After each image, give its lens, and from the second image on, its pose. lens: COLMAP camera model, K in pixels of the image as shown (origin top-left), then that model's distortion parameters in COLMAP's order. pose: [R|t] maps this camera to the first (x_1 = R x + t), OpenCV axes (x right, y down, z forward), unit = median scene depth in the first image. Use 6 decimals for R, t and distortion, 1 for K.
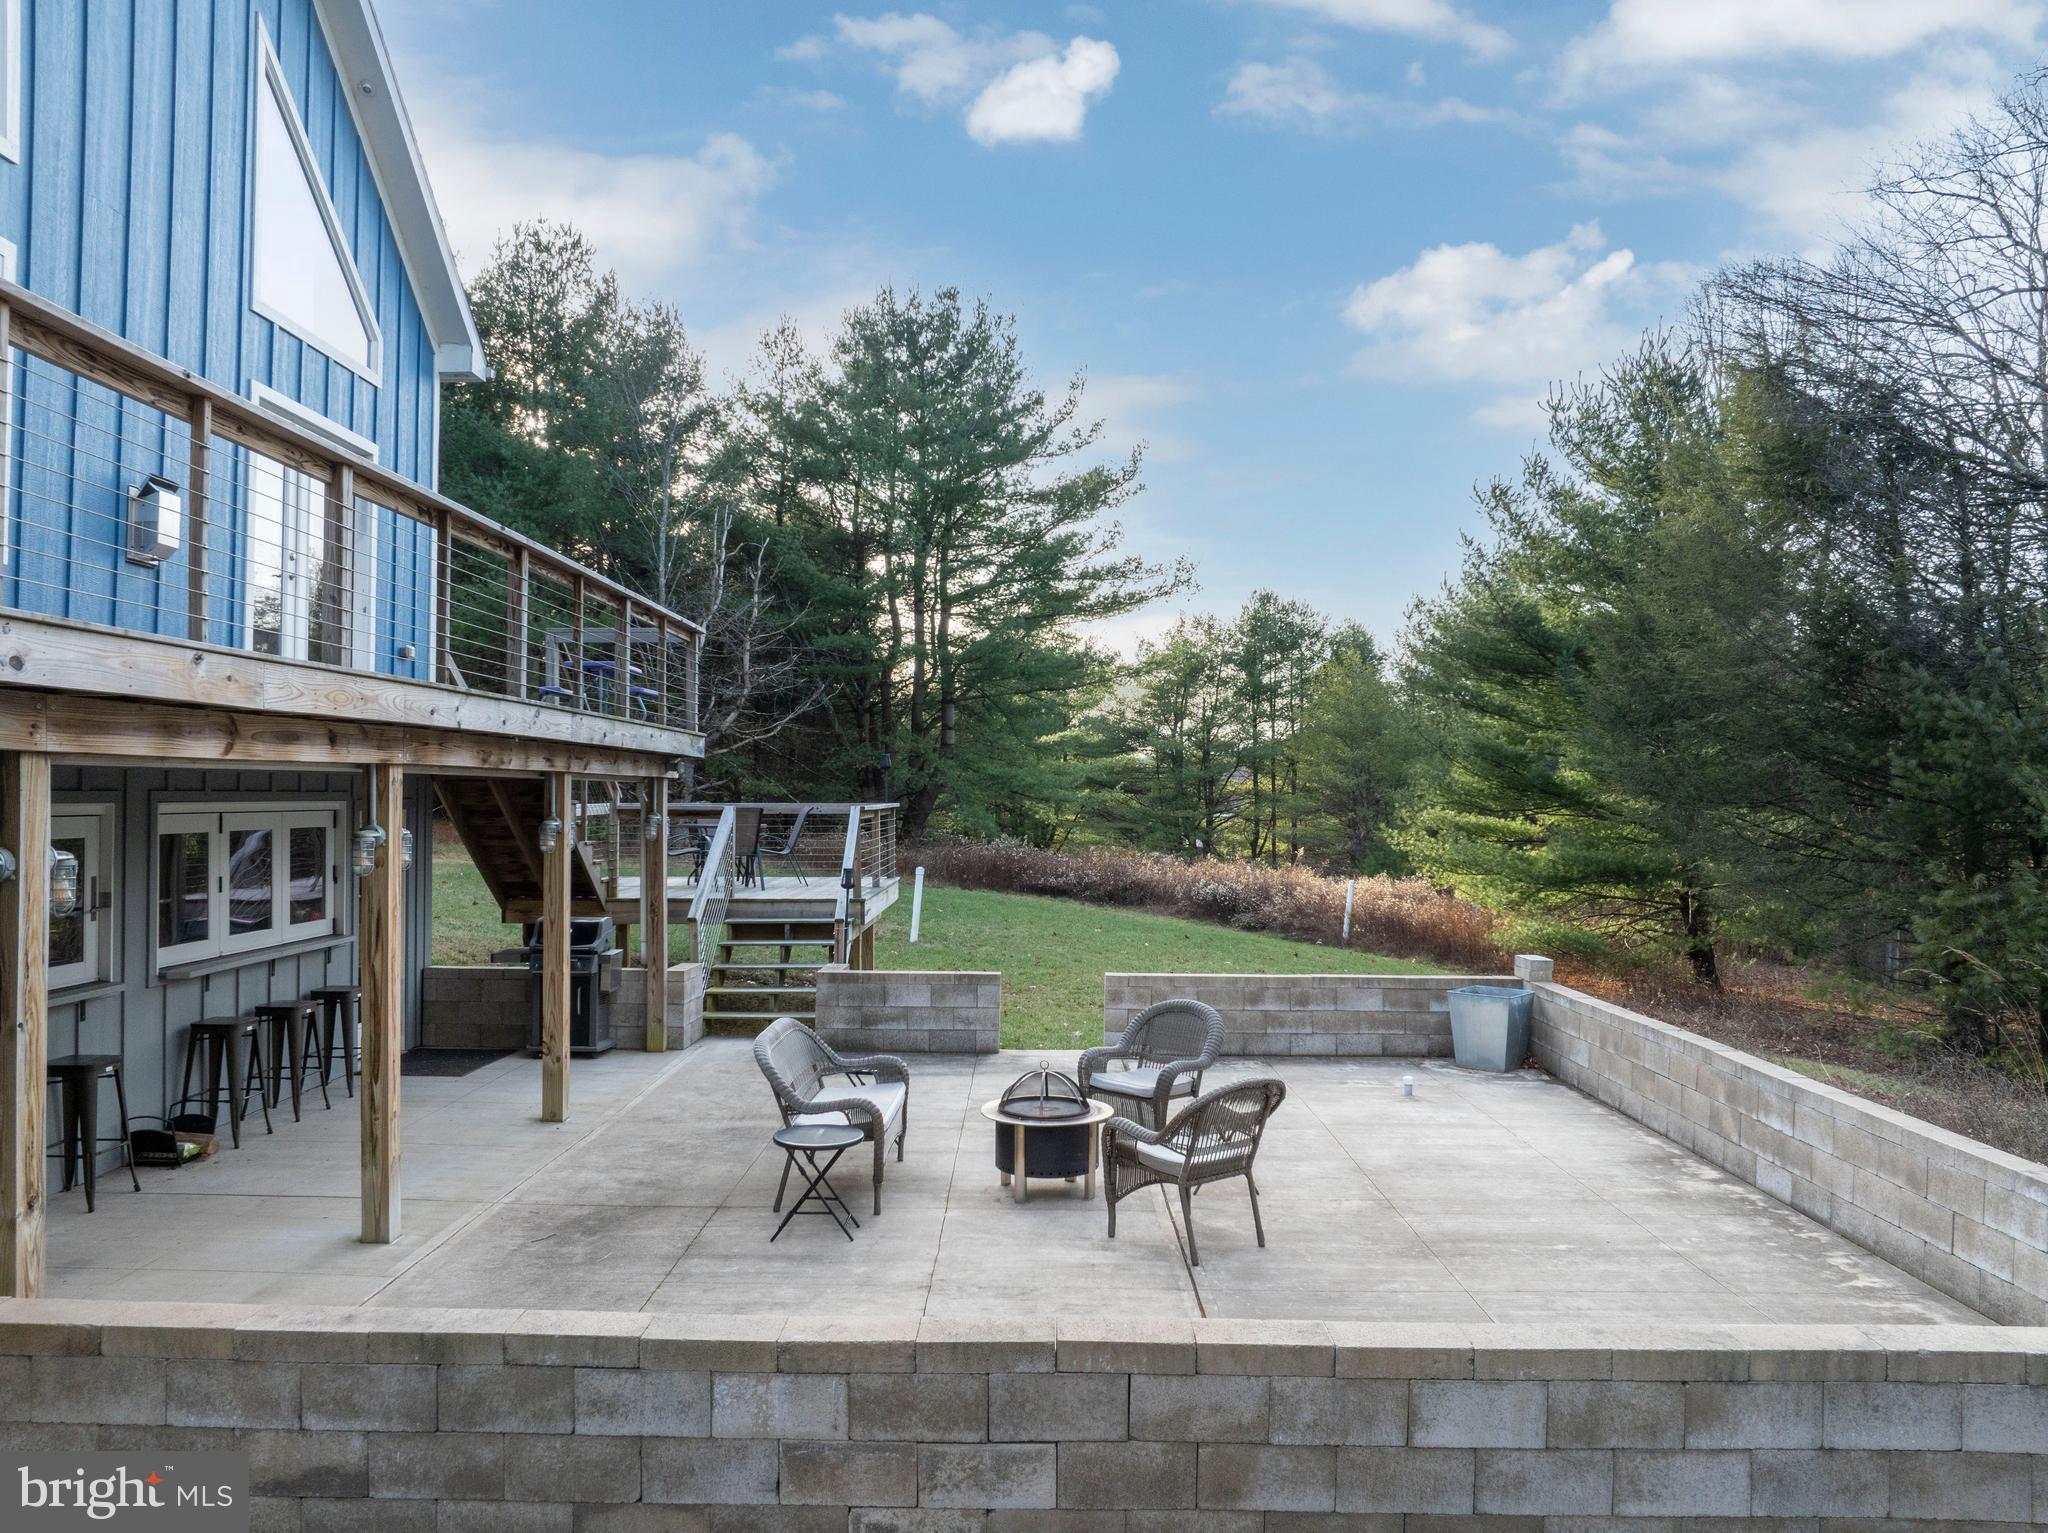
lens RADIAL K [[1434.5, 0, 1024.0], [0, 1434.5, 766.5], [0, 0, 1]] dist [-0.041276, 0.004459]
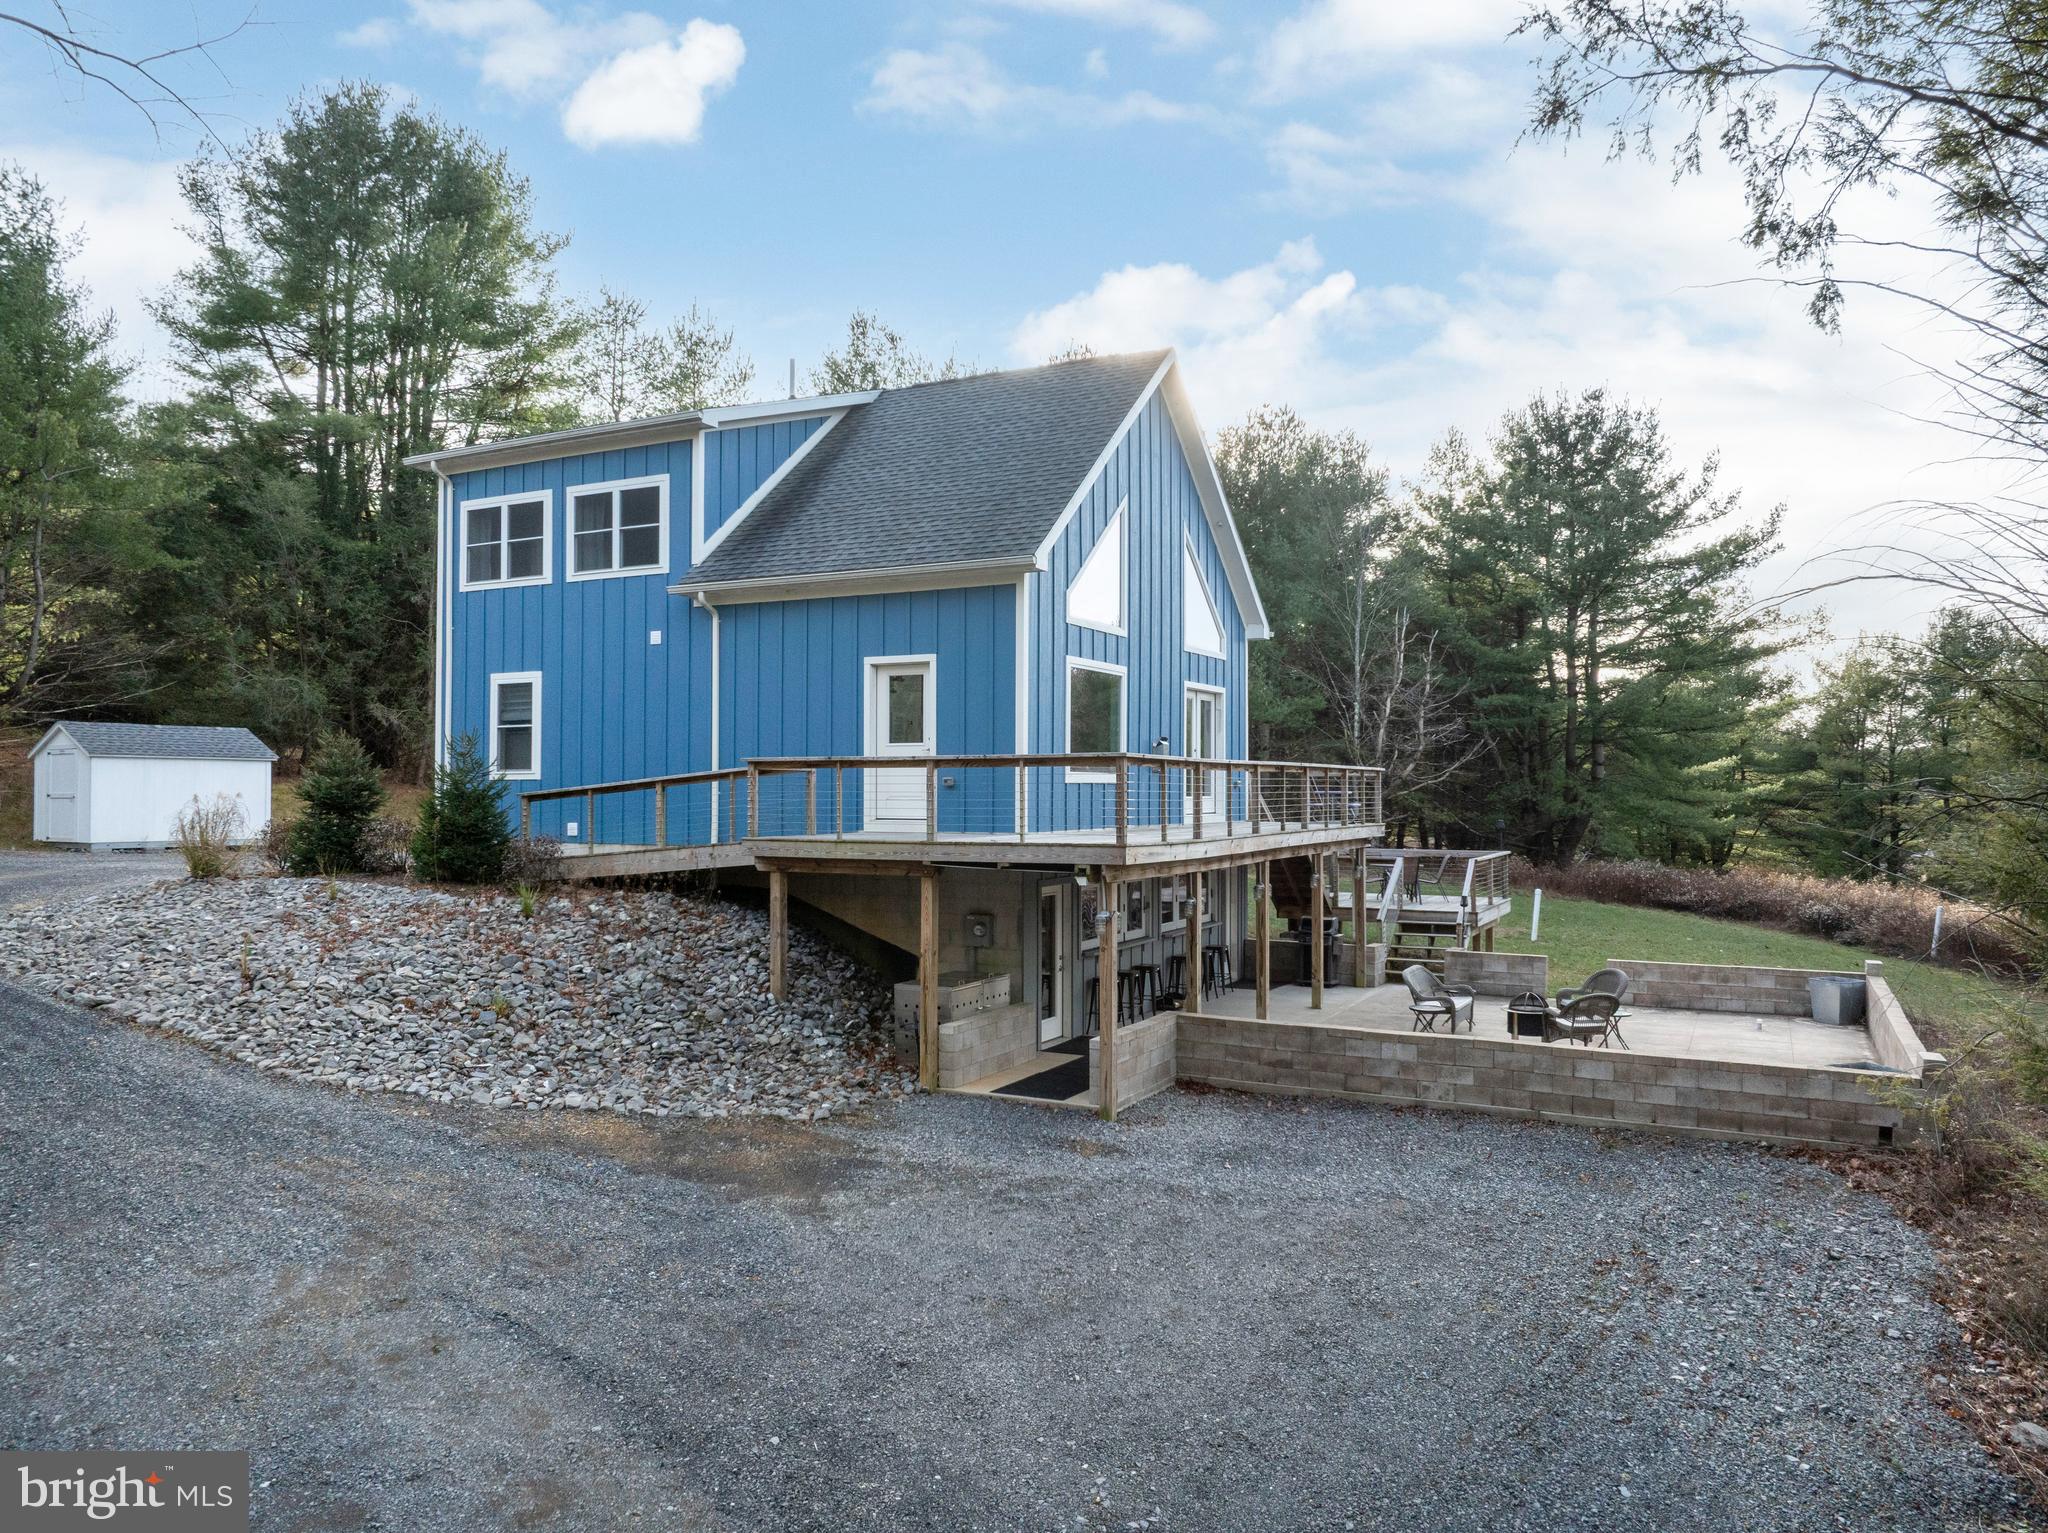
lens RADIAL K [[1434.5, 0, 1024.0], [0, 1434.5, 766.5], [0, 0, 1]] dist [-0.041276, 0.004459]
pose [[0.889673, -0.006908, -0.456547, 0.238213], [0.008040, 0.999968, 0.000537, -0.112063], [0.456528, -0.004149, 0.889699, -0.992495]]
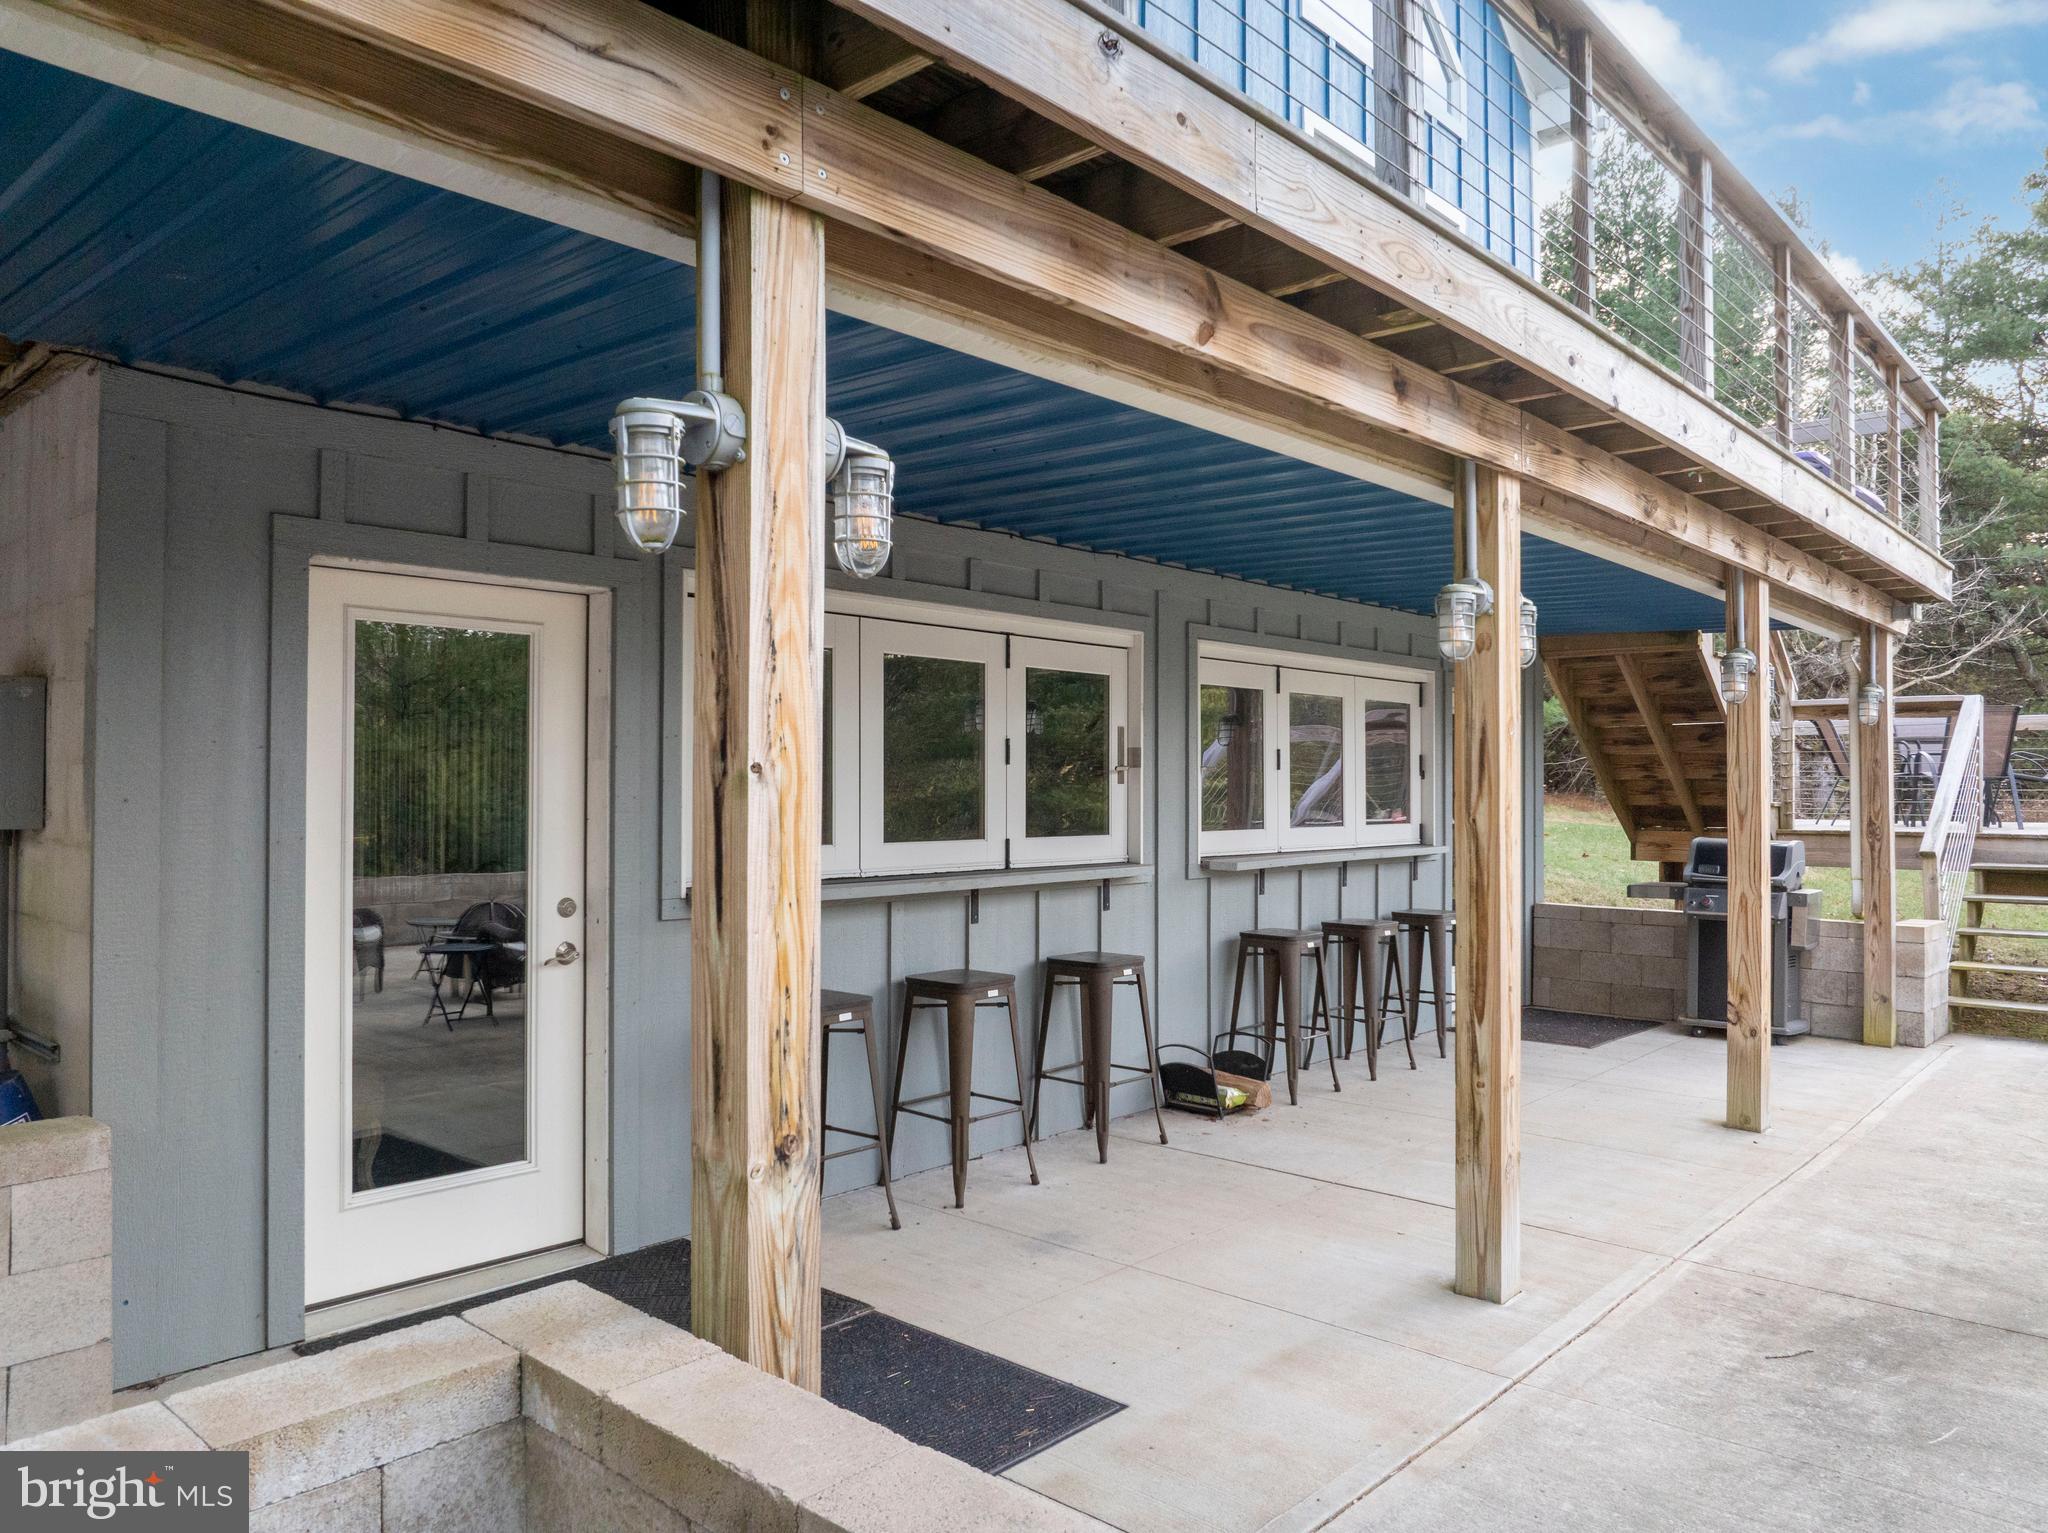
lens RADIAL K [[1434.5, 0, 1024.0], [0, 1434.5, 766.5], [0, 0, 1]] dist [-0.041276, 0.004459]
pose [[0.746019, -0.009856, -0.665851, -0.121947], [0.012533, 0.999921, -0.000759, 0.068907], [0.665806, -0.007779, 0.746084, 0.261194]]
